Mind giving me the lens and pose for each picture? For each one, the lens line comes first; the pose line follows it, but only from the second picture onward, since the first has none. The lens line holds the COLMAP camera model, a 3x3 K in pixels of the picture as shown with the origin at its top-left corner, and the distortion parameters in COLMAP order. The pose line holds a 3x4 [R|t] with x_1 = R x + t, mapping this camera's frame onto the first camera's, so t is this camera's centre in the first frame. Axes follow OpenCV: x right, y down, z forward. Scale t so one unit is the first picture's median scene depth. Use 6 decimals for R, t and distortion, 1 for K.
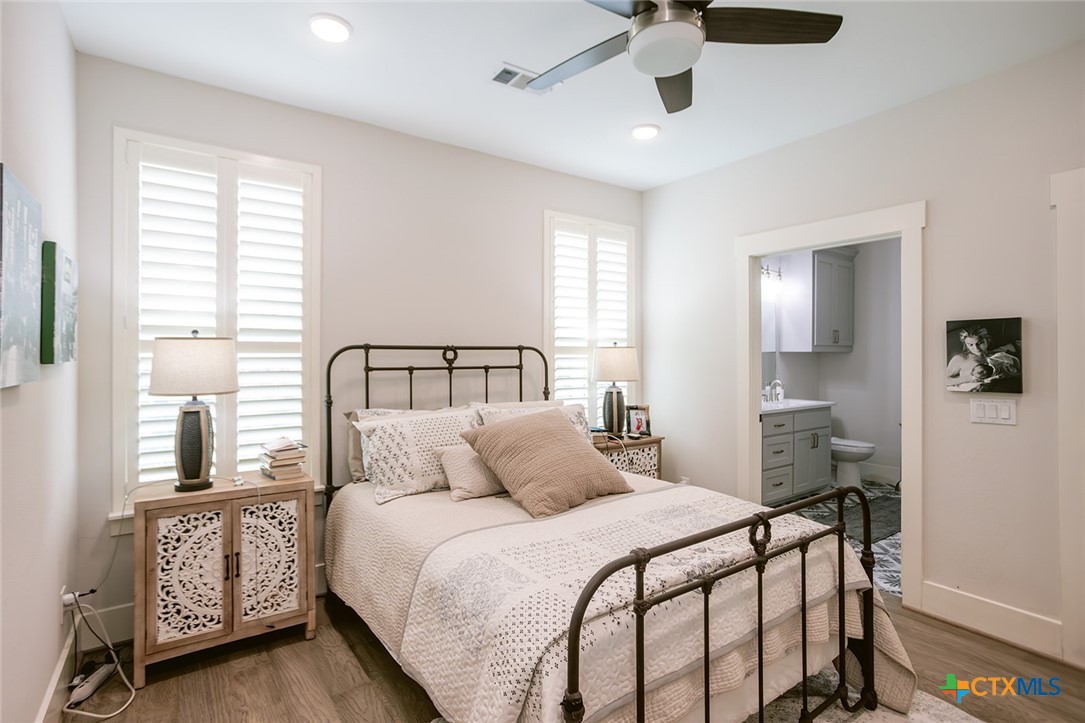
lens RADIAL K [[571.0, 0, 526.6], [0, 571.0, 348.6], [0, 0, 1]] dist [0.000463, 0.000279]
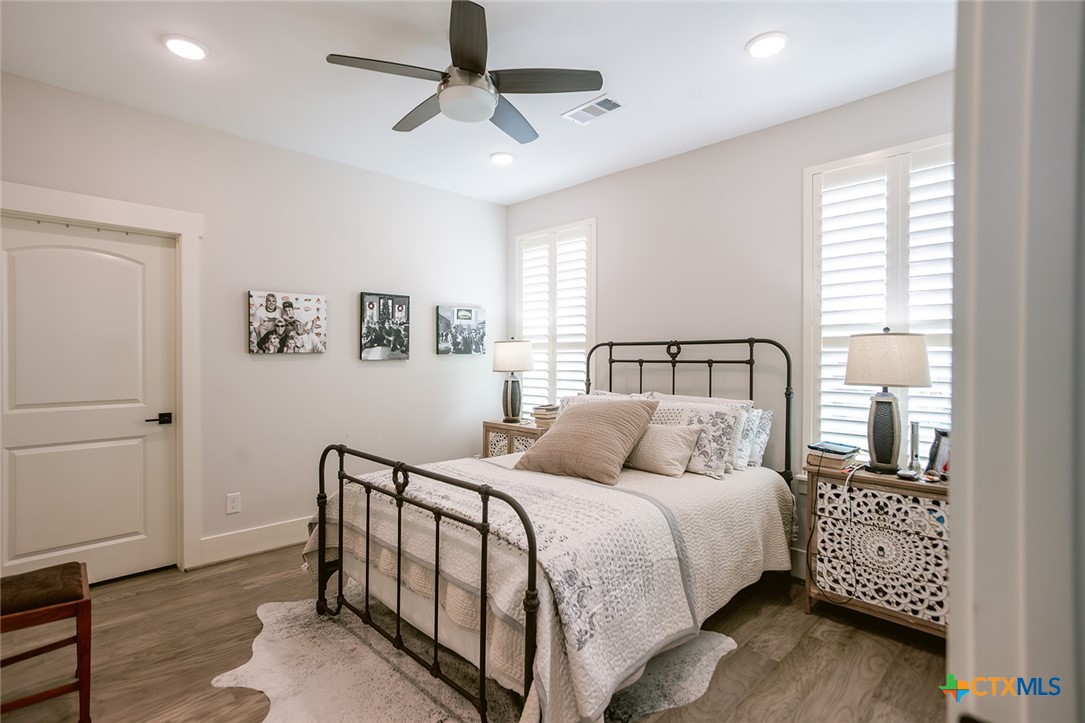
lens RADIAL K [[535.0, 0, 539.8], [0, 535.0, 357.6], [0, 0, 1]] dist [-0.036590, 0.032664]
pose [[0.139481, 0.008342, -0.990190, 0.830951], [0.019441, 0.999749, 0.011161, 0.010101], [0.990034, -0.020807, 0.139284, 0.599958]]
